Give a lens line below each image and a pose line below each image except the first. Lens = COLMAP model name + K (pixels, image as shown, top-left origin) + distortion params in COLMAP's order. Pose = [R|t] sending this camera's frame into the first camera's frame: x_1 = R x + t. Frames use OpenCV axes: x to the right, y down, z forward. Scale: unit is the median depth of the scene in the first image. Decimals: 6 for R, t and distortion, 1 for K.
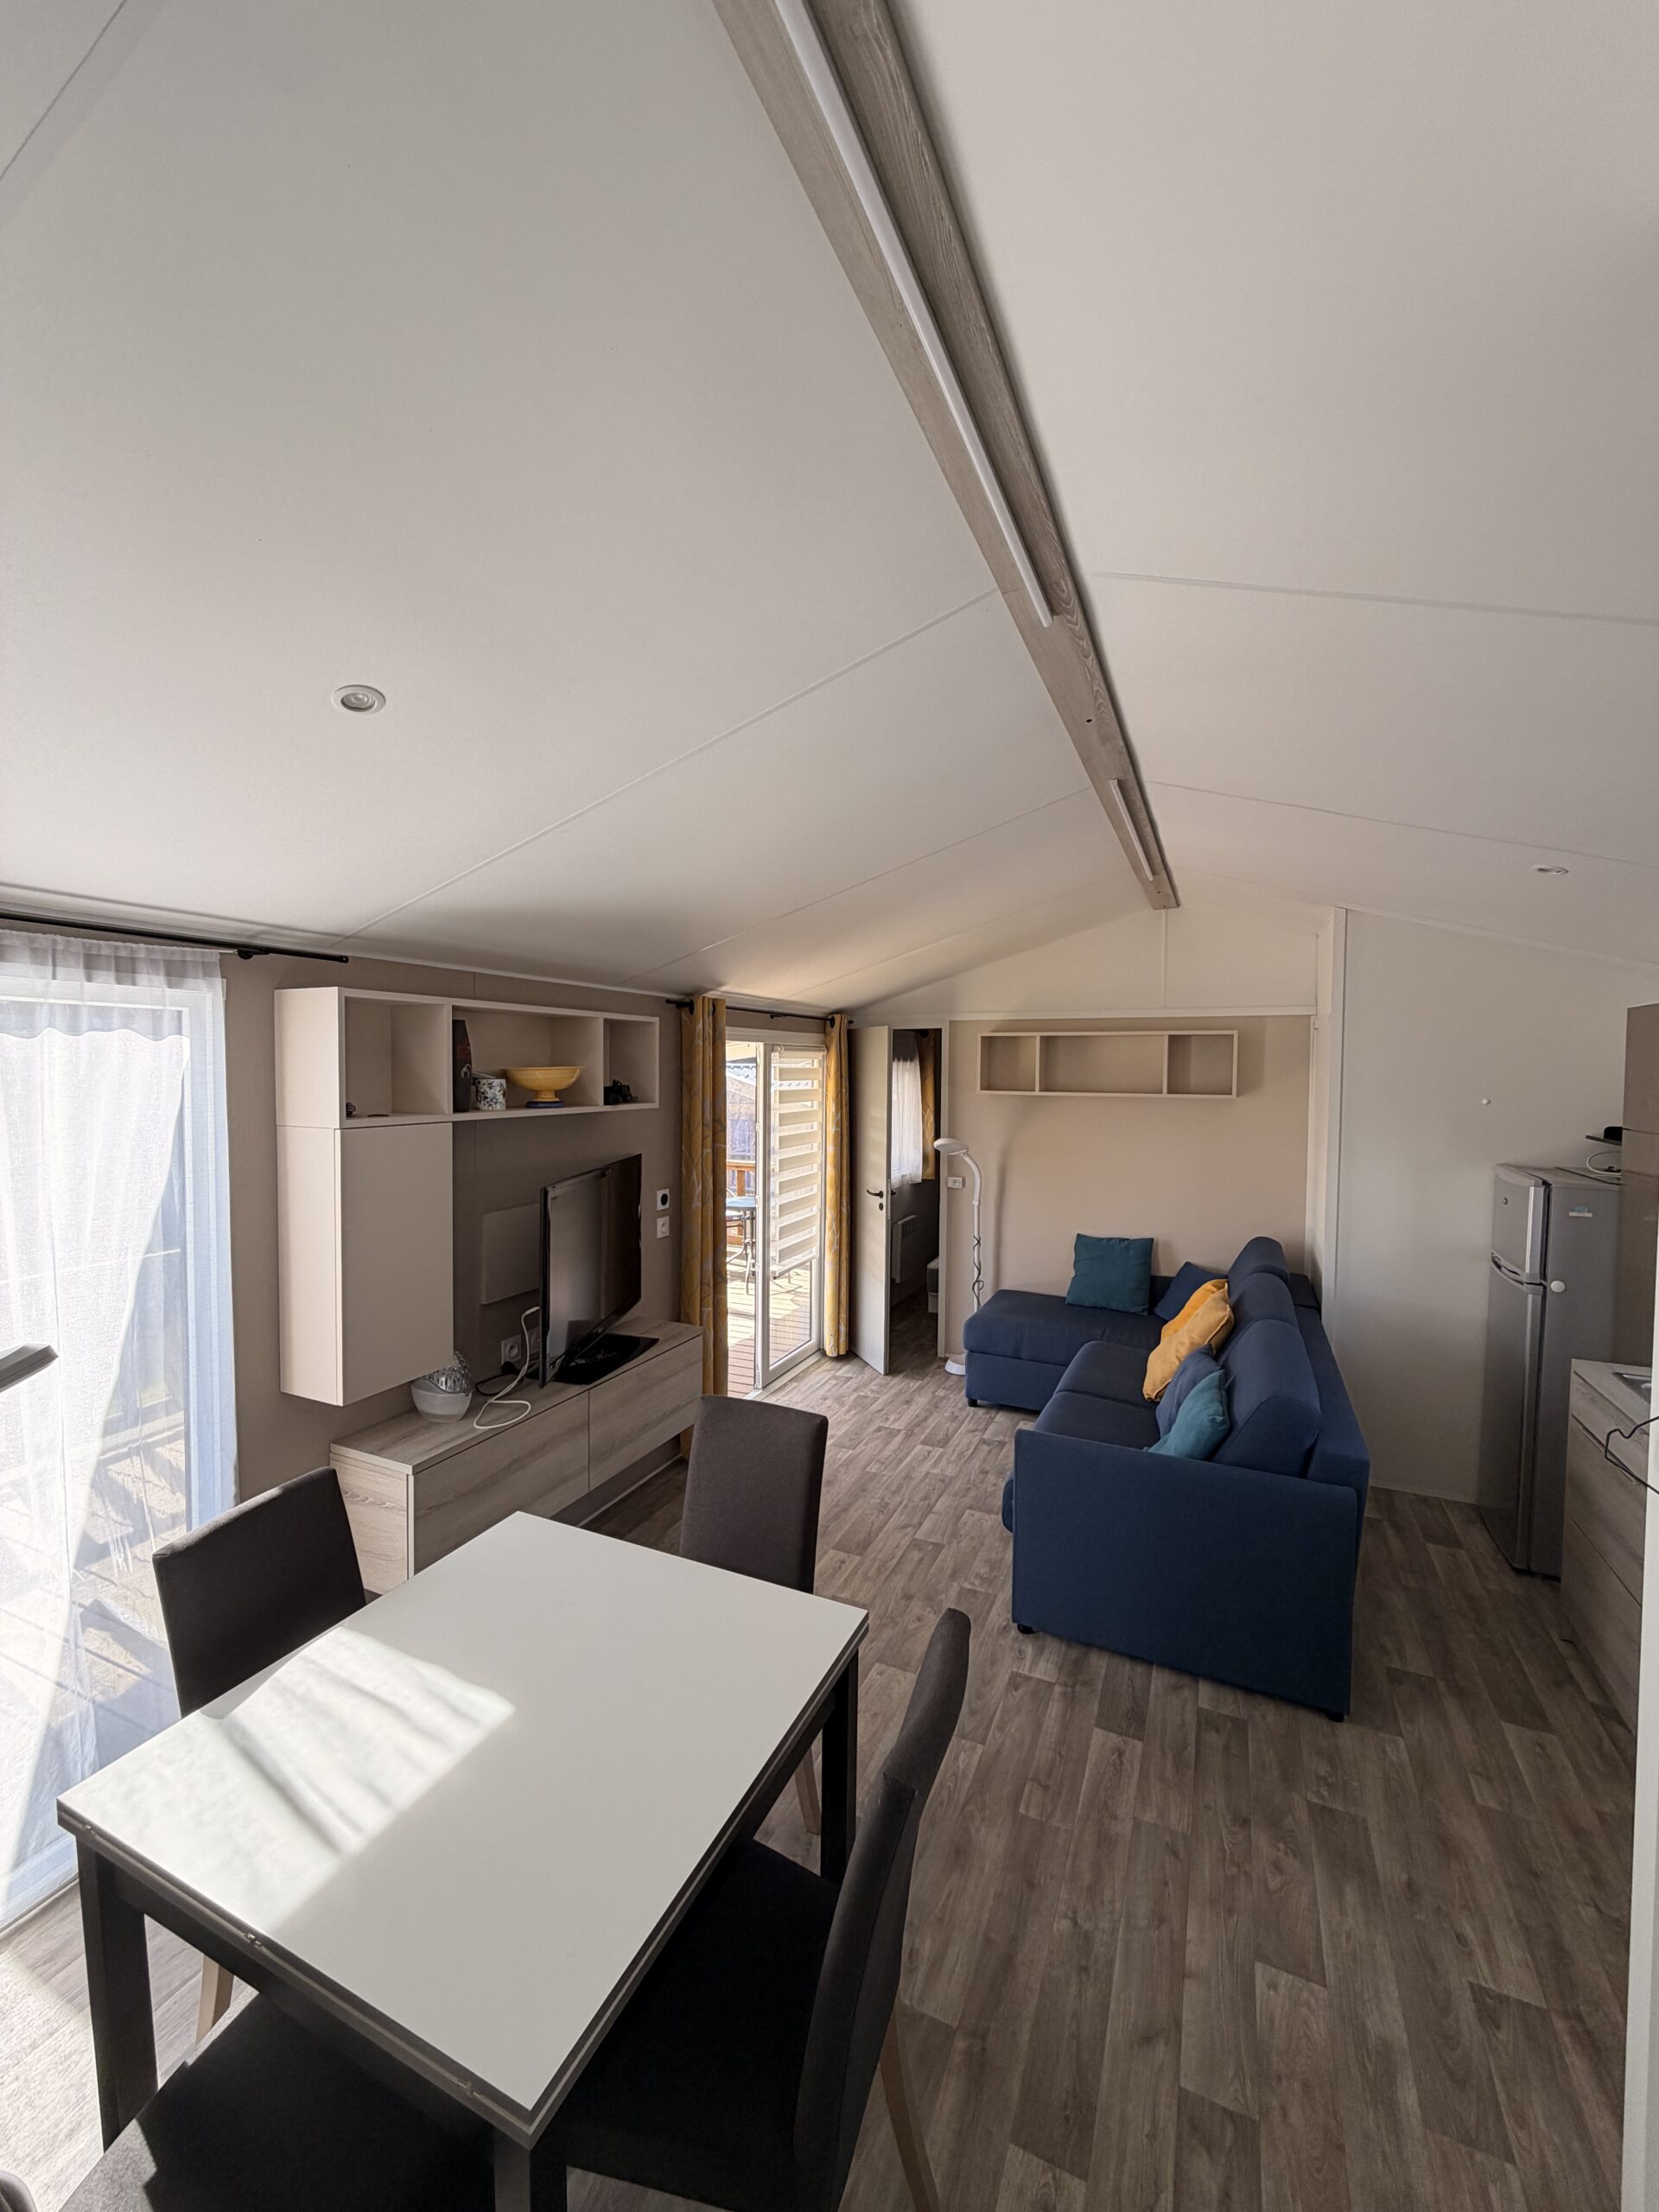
lens RADIAL K [[886.6, 0, 827.0], [0, 886.6, 1098.1], [0, 0, 1]] dist [0.003030, 0.000044]
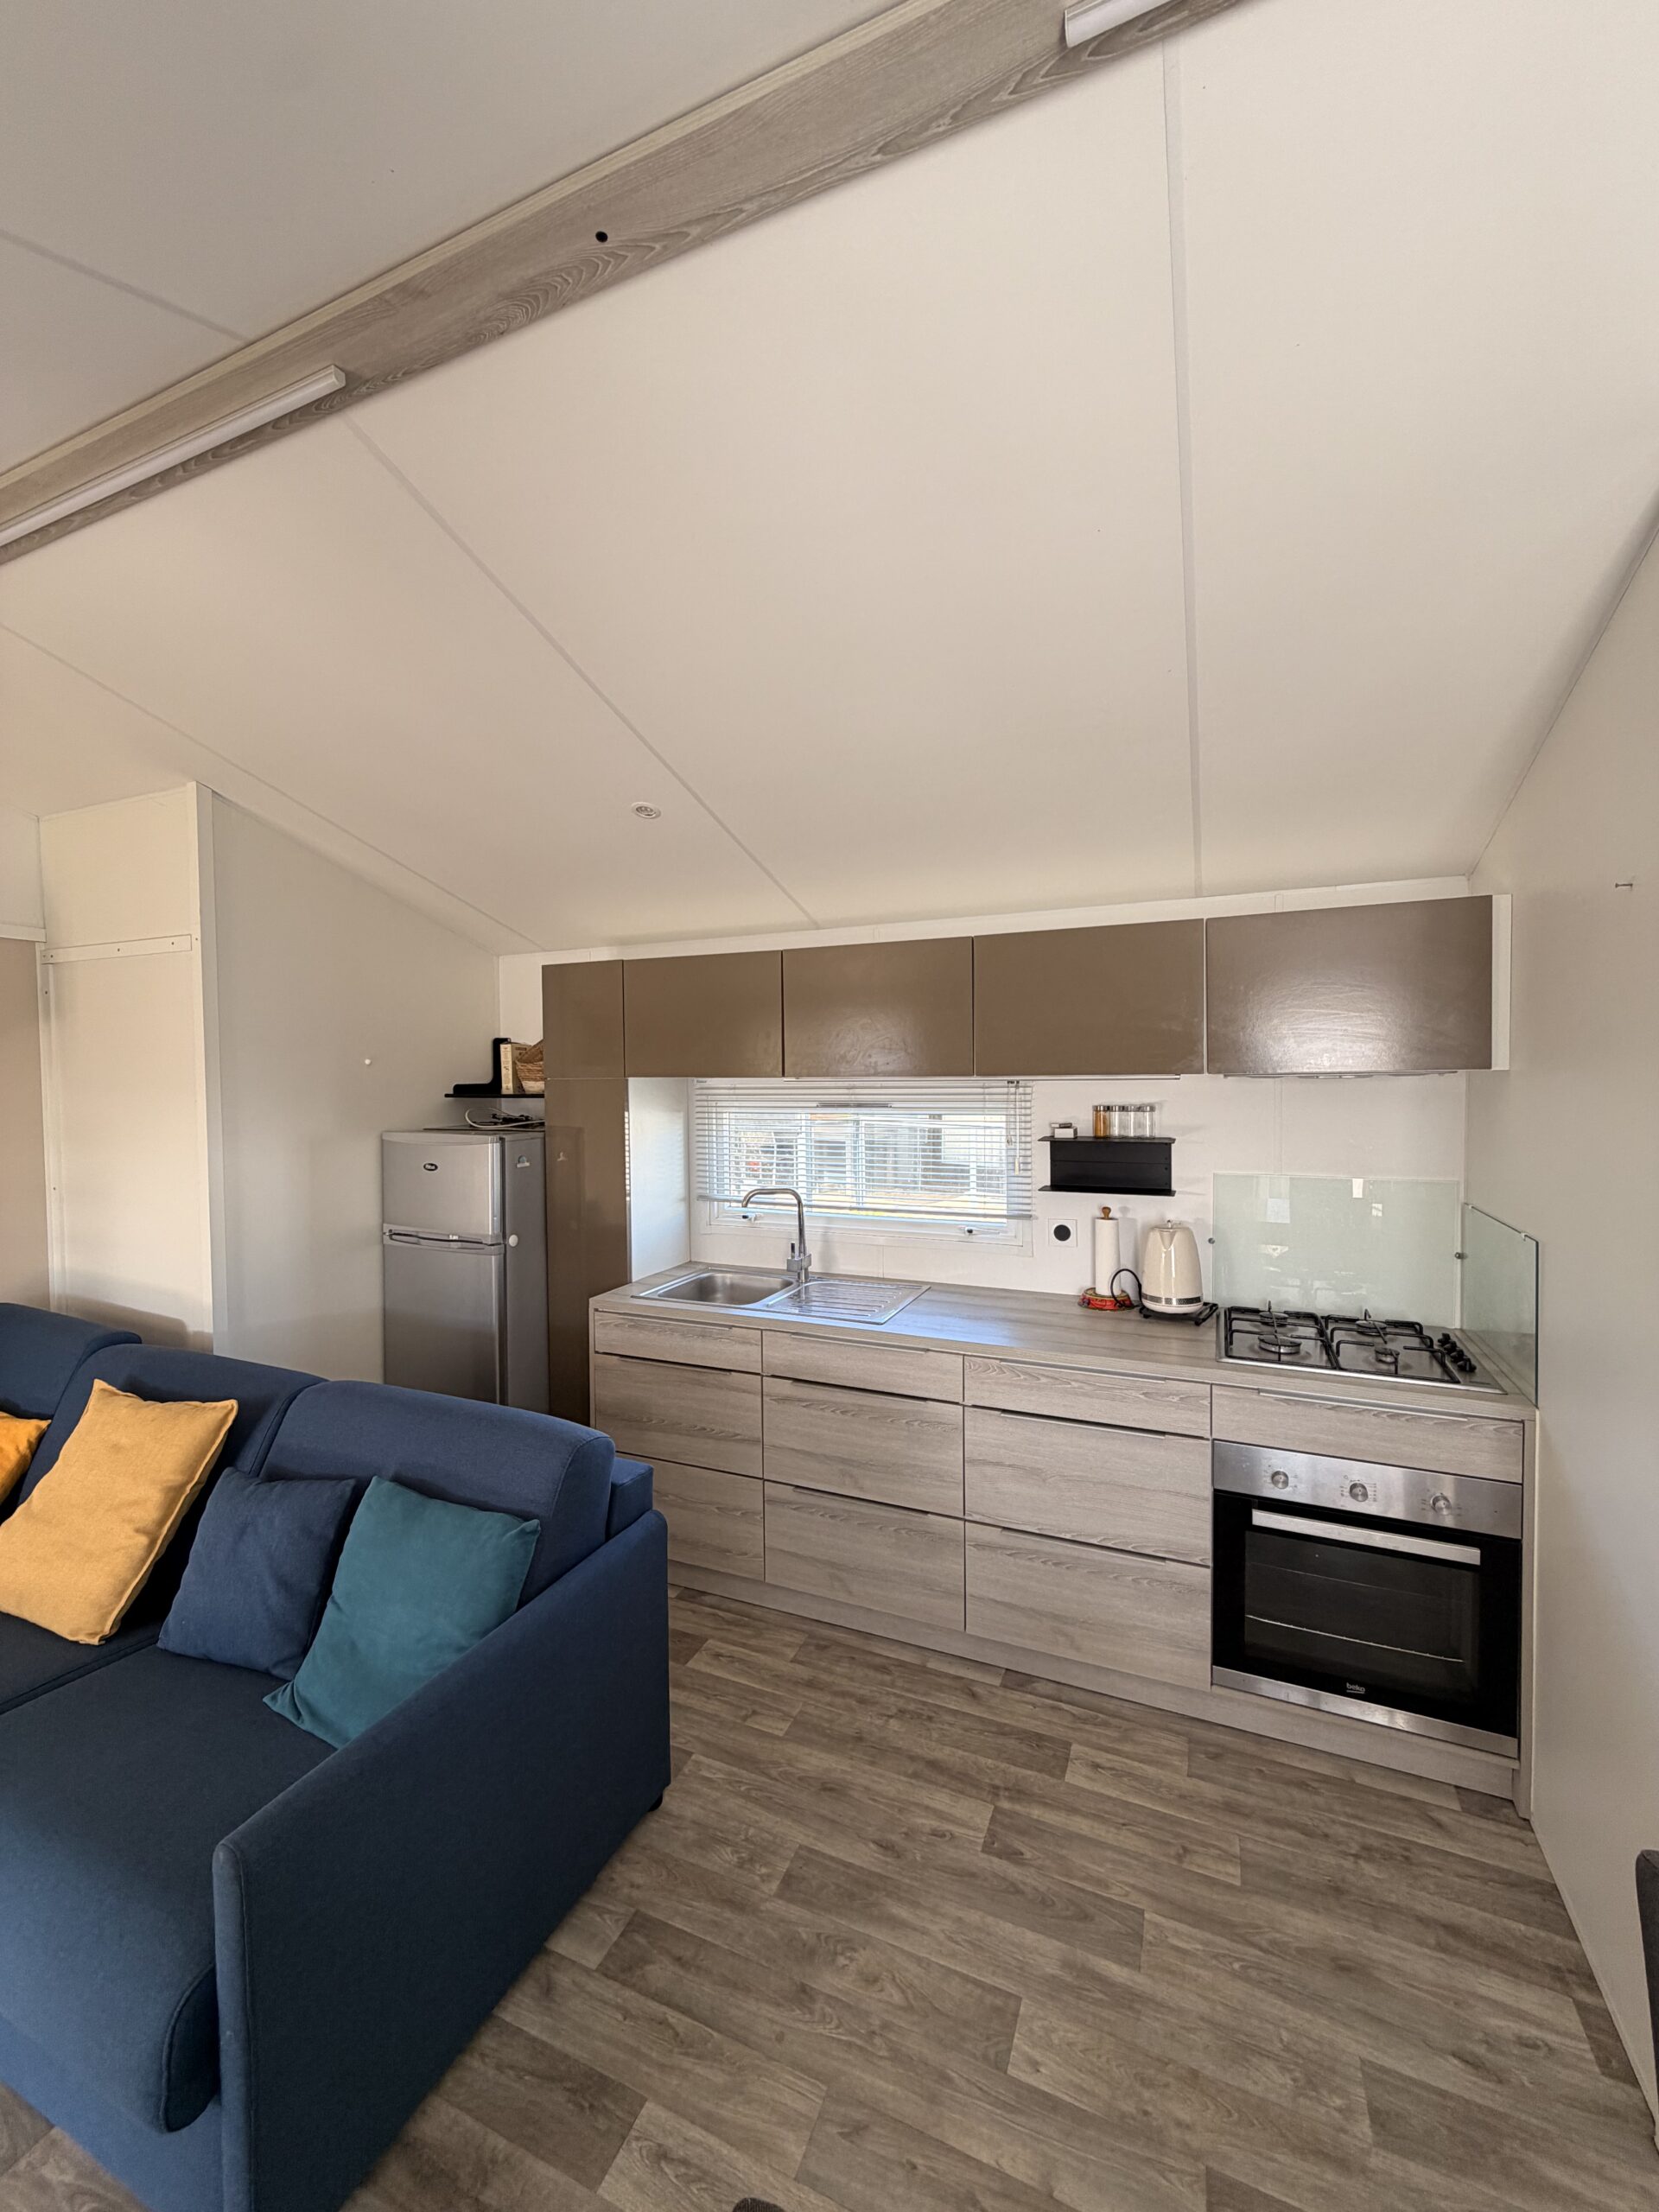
lens RADIAL K [[886.6, 0, 827.0], [0, 886.6, 1098.1], [0, 0, 1]] dist [0.003030, 0.000044]
pose [[-0.024456, -0.020840, 0.999484, -0.223965], [0.049096, 0.998551, 0.022021, 0.066053], [-0.998495, 0.049609, -0.023398, 0.896619]]
